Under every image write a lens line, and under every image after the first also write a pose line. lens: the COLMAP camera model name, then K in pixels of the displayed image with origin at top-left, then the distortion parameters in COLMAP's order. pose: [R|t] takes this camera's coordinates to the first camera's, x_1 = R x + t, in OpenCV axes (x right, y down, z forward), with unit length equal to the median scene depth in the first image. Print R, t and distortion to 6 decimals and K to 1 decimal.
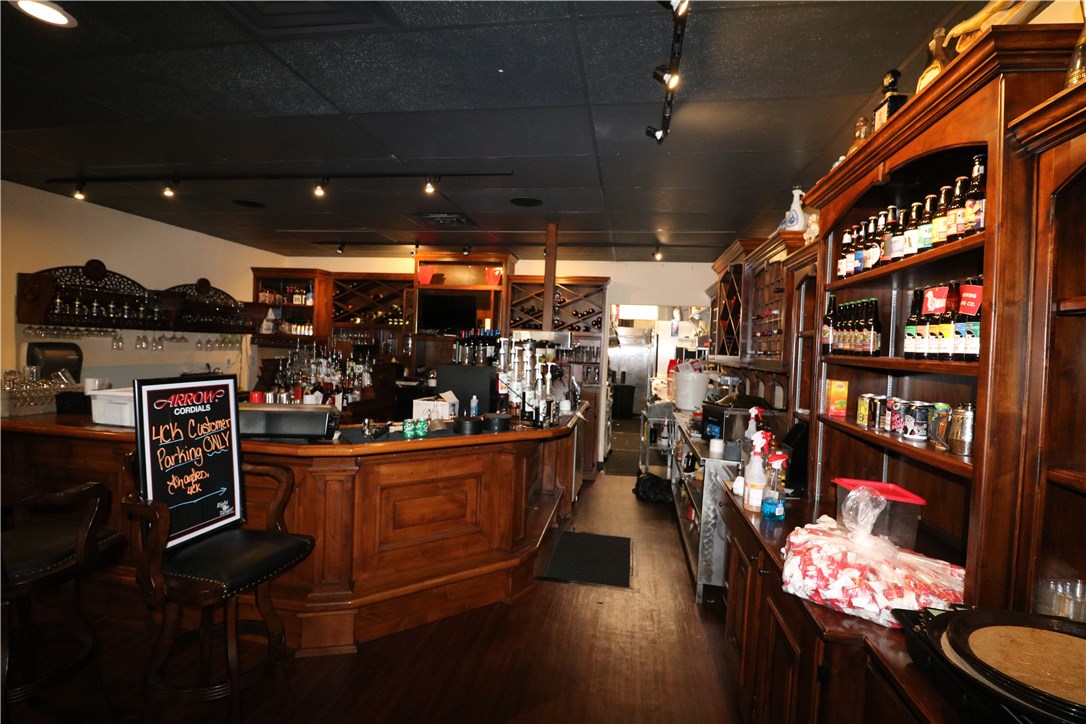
lens RADIAL K [[510.8, 0, 543.0], [0, 510.8, 362.0], [0, 0, 1]] dist [0.000828, 0.000052]
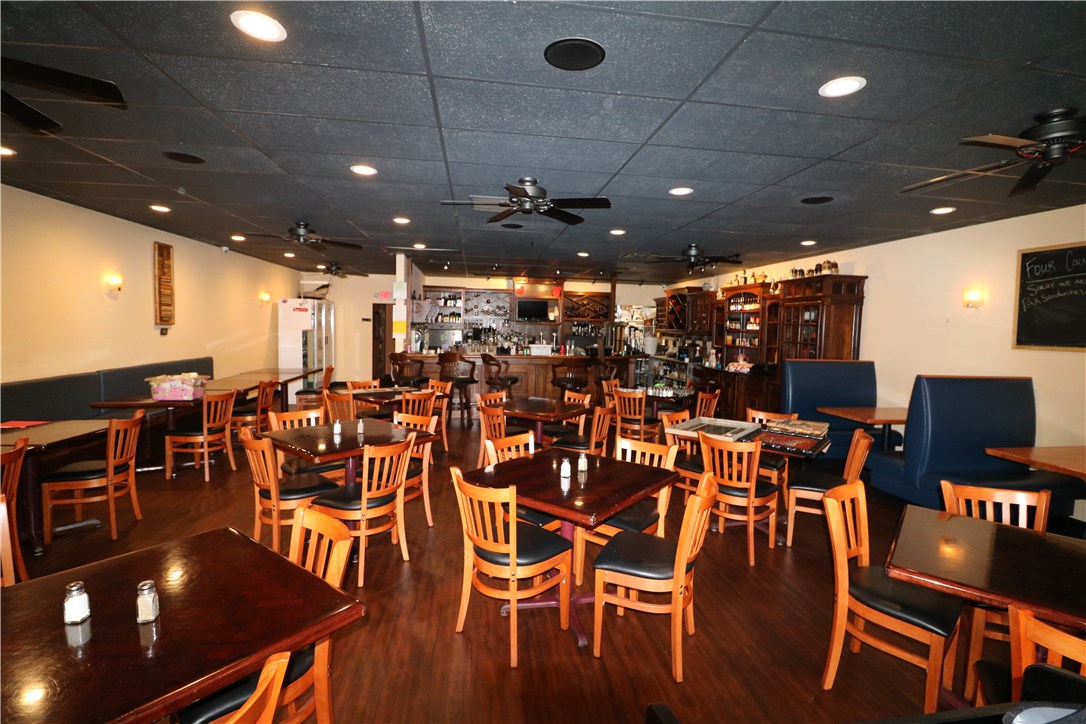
lens RADIAL K [[510.8, 0, 543.0], [0, 510.8, 362.0], [0, 0, 1]] dist [0.000828, 0.000052]
pose [[0.949513, -0.032696, 0.312020, -2.681105], [0.015669, 0.998256, 0.056923, -0.010422], [-0.313337, -0.049160, 0.948369, -3.056329]]
